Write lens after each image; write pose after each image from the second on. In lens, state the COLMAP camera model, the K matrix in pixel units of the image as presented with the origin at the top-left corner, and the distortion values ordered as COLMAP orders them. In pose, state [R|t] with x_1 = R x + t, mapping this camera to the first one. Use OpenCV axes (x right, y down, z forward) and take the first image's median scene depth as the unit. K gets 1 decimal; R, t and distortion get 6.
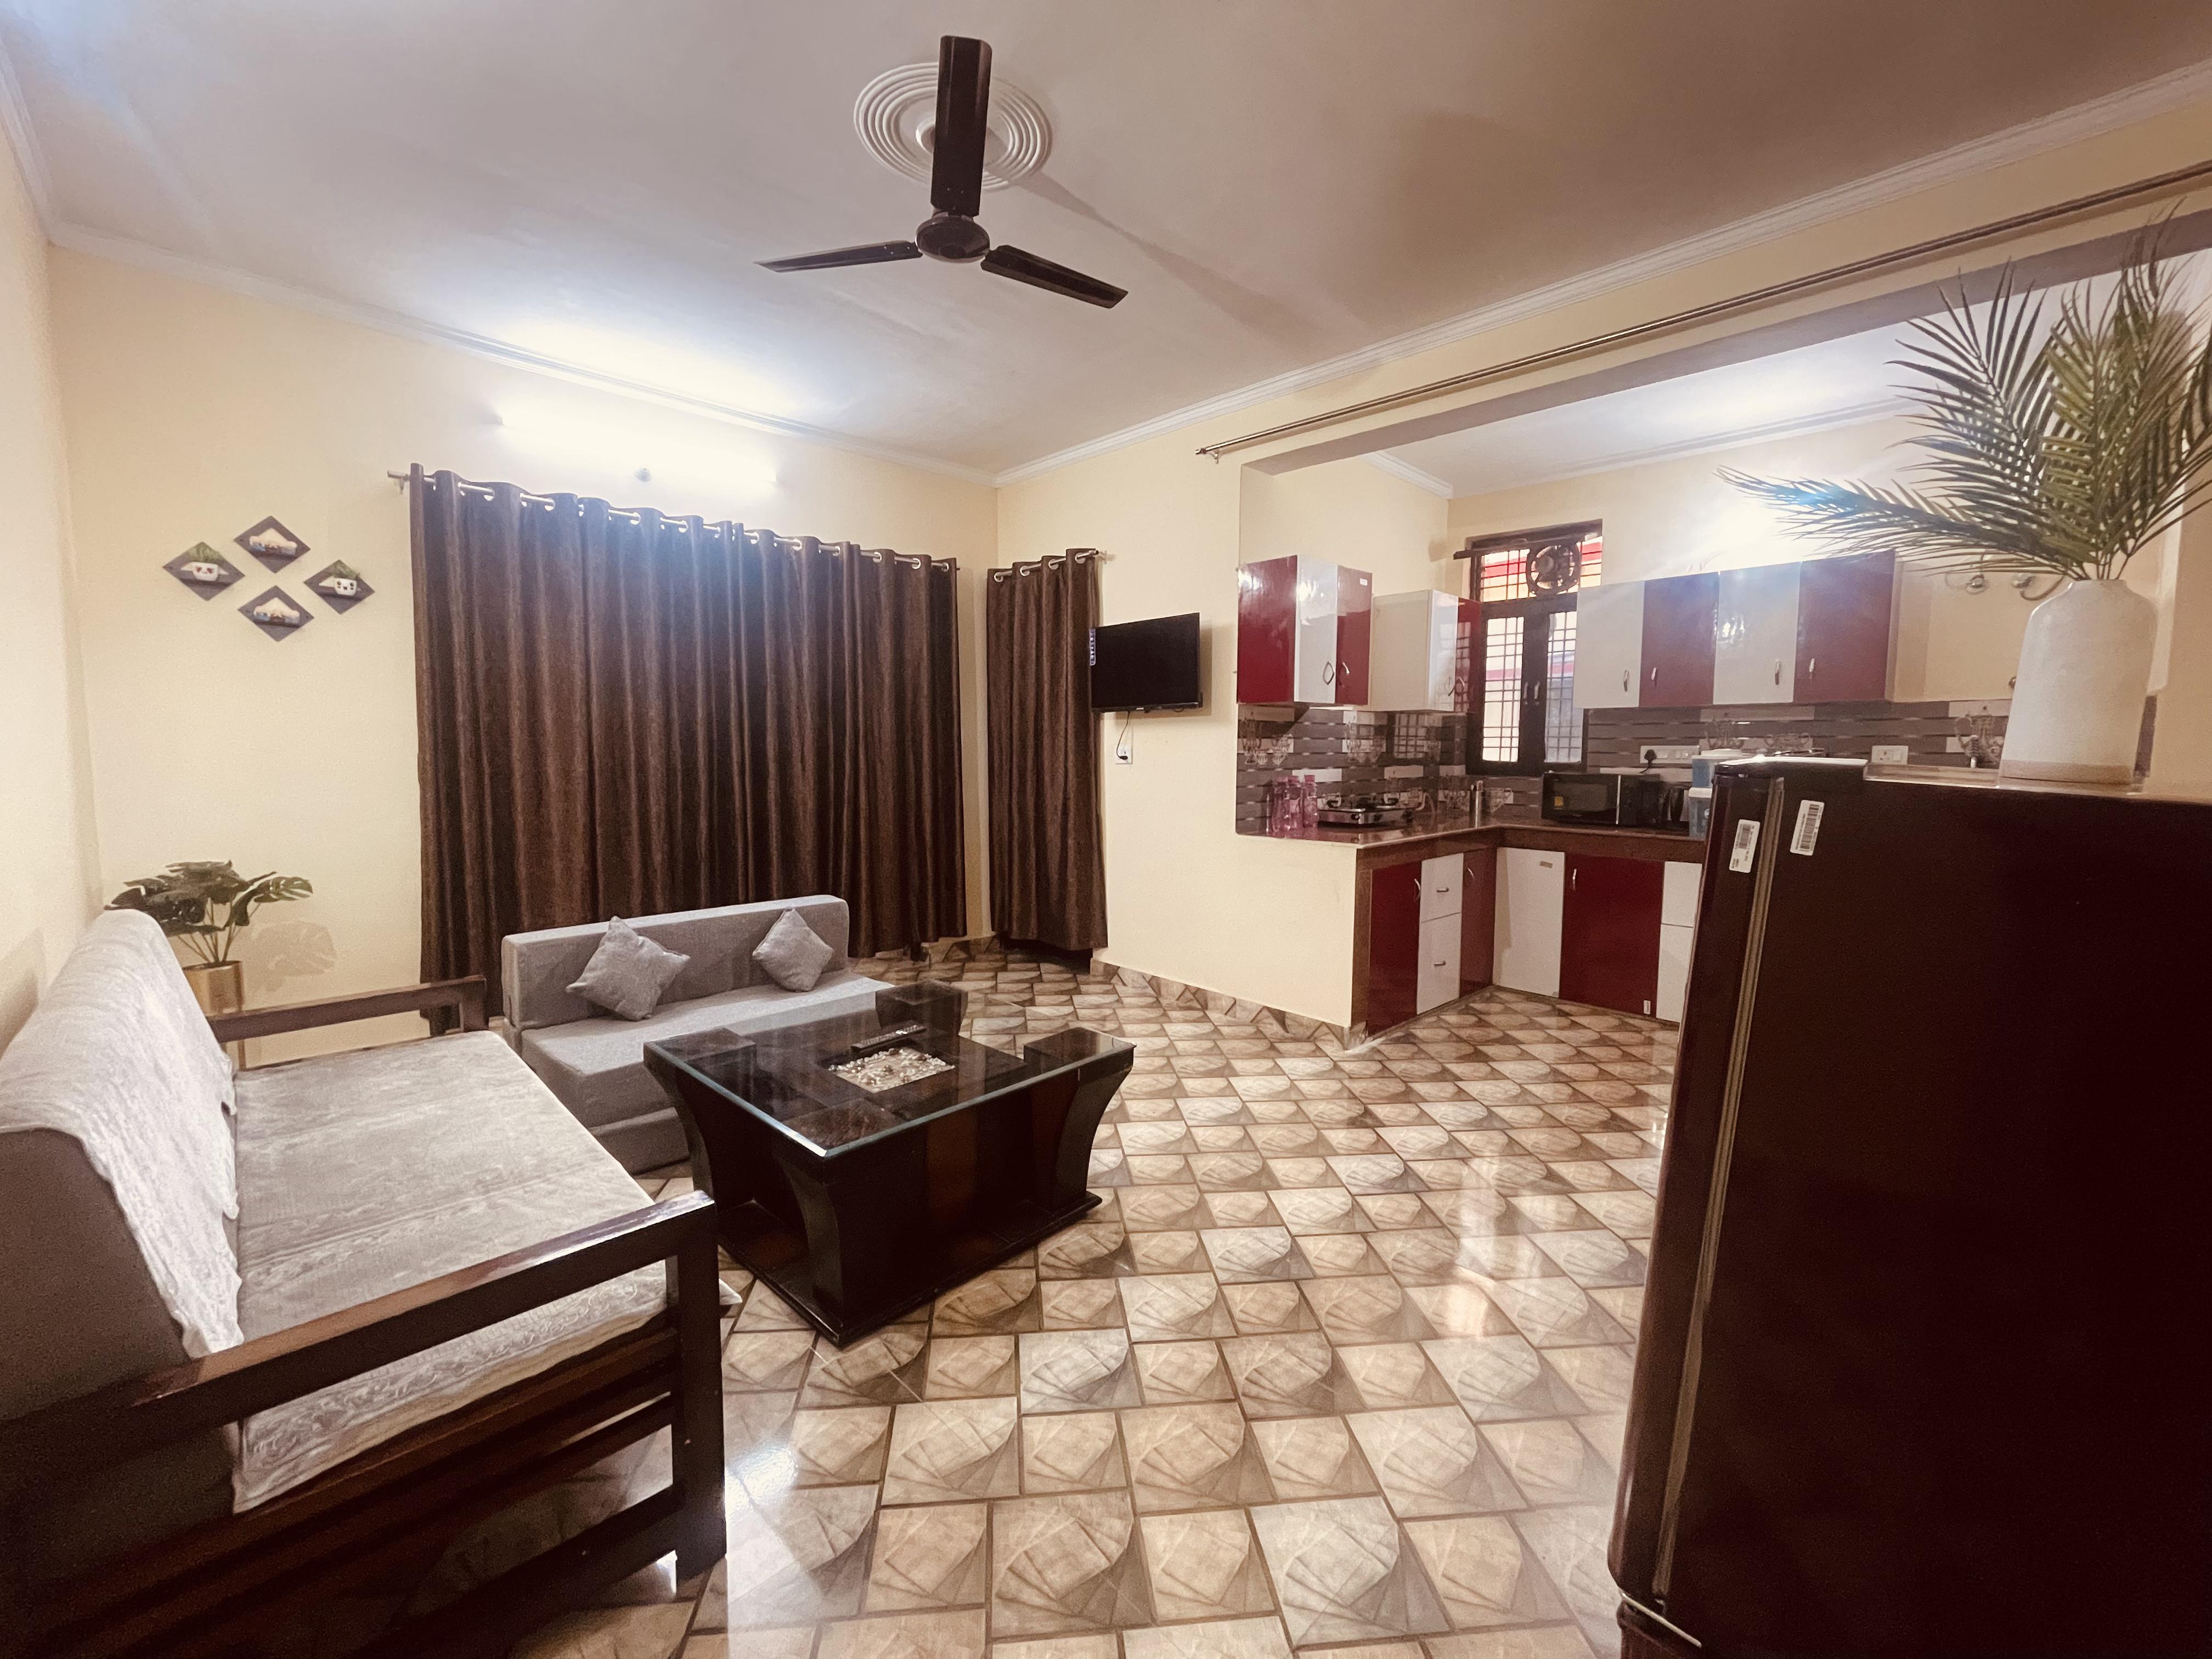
lens RADIAL K [[902.5, 0, 1106.0], [0, 902.5, 829.5], [0, 0, 1]] dist [-0.002071, -0.000222]
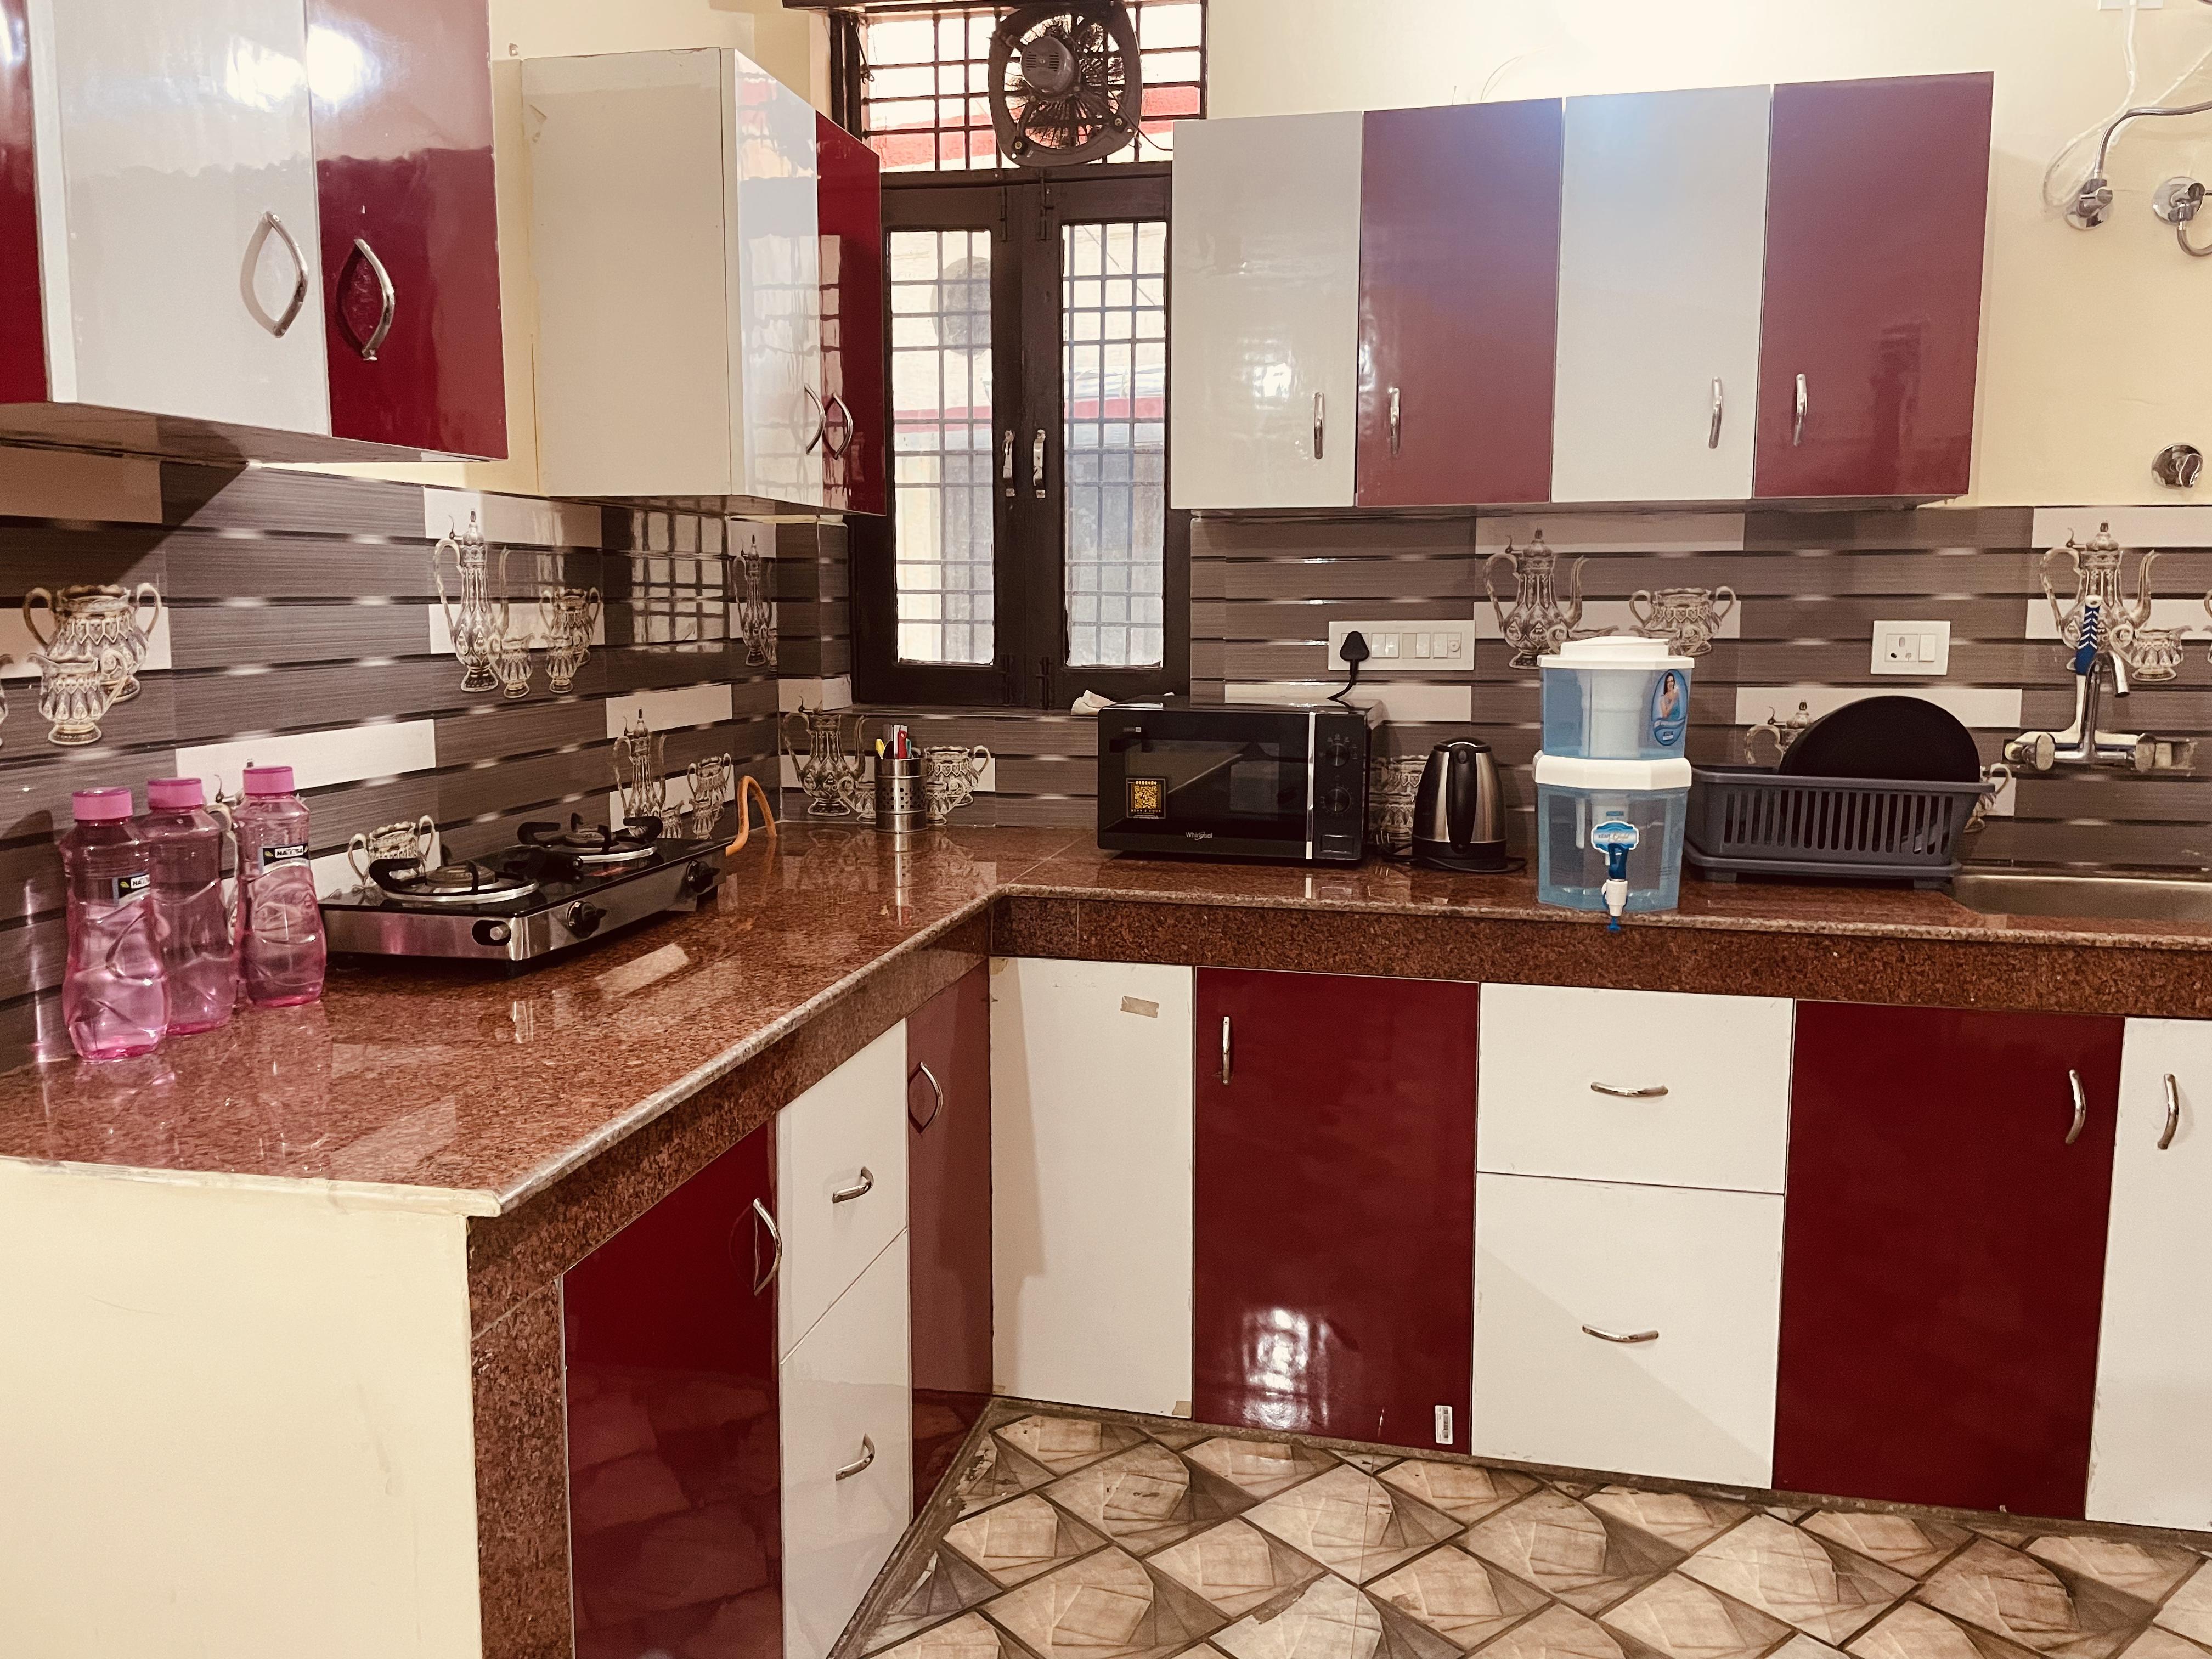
lens RADIAL K [[1722.1, 0, 1106.0], [0, 1722.1, 829.5], [0, 0, 1]] dist [0.049325, -0.007326]
pose [[0.839879, -0.071197, 0.538083, 0.144559], [0.047353, 0.997191, 0.058031, -0.051841], [-0.540704, -0.023259, 0.840892, 0.453931]]
